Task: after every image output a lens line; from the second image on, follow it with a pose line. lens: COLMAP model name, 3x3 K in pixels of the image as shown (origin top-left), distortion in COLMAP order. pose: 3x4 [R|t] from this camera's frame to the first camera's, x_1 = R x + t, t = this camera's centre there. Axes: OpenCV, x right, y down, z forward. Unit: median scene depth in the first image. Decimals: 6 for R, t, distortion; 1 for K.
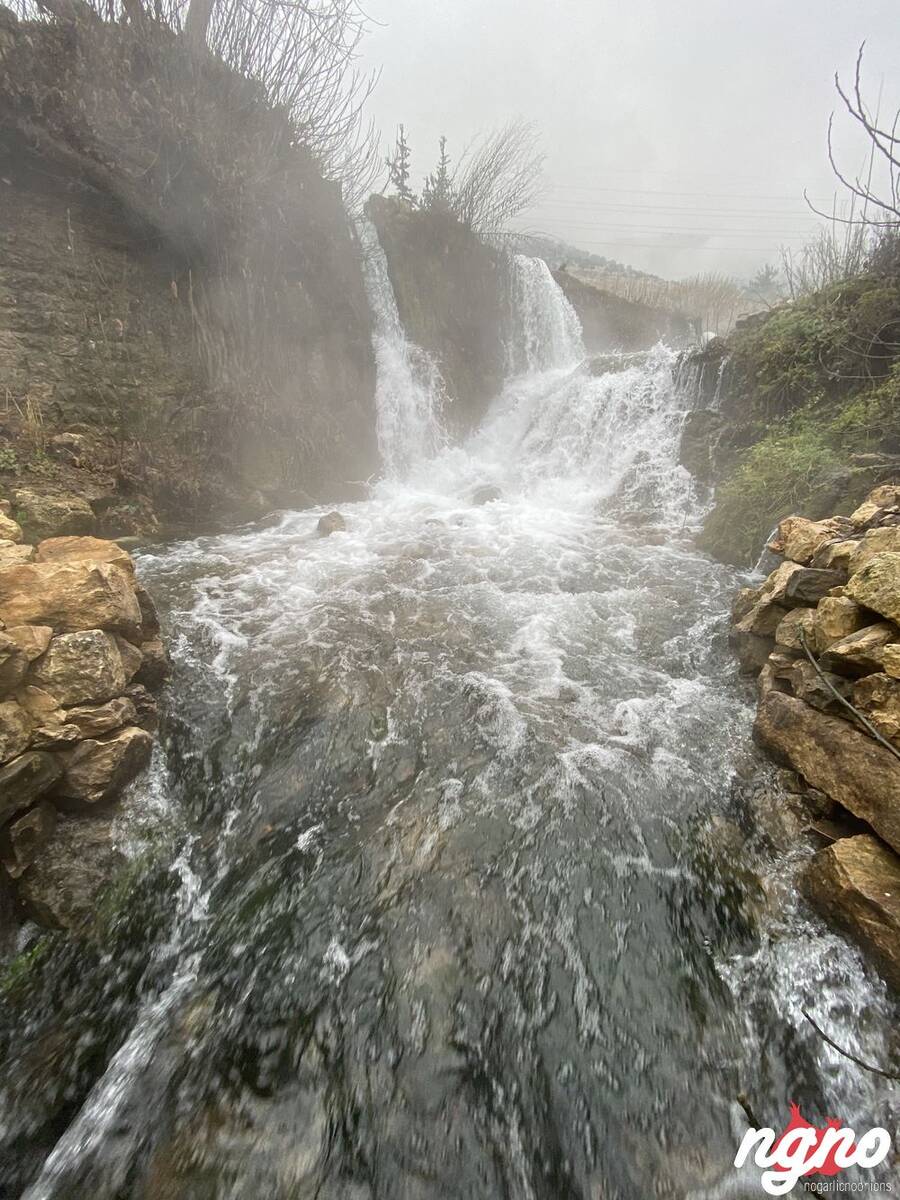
lens RADIAL K [[486.2, 0, 461.8], [0, 486.2, 599.8], [0, 0, 1]] dist [0.009666, -0.010803]
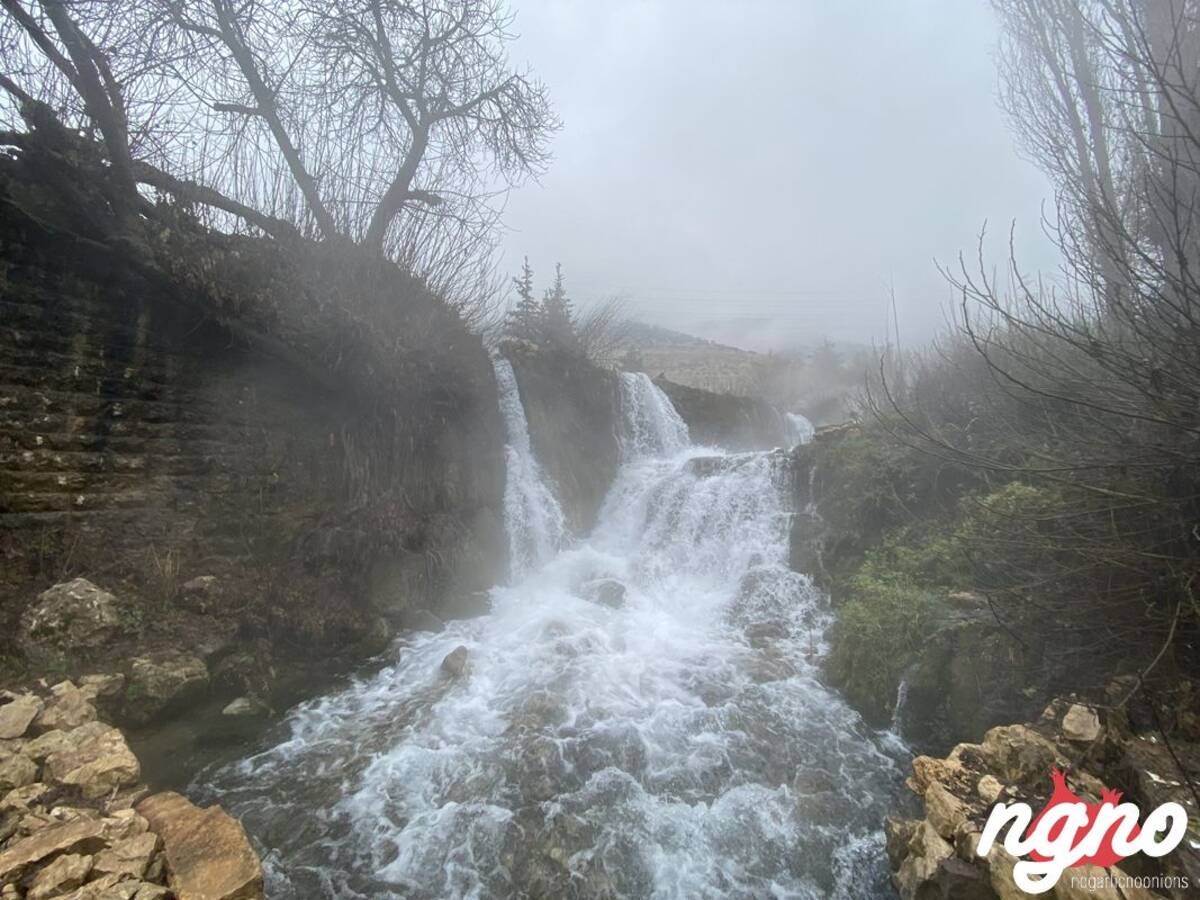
lens RADIAL K [[486.2, 0, 605.3], [0, 486.2, 444.0], [0, 0, 1]] dist [0.009666, -0.010803]
pose [[0.997944, -0.018021, 0.061500, -0.021479], [0.039621, 0.927765, -0.371055, -0.156273], [-0.050371, 0.372729, 0.926572, -0.069090]]
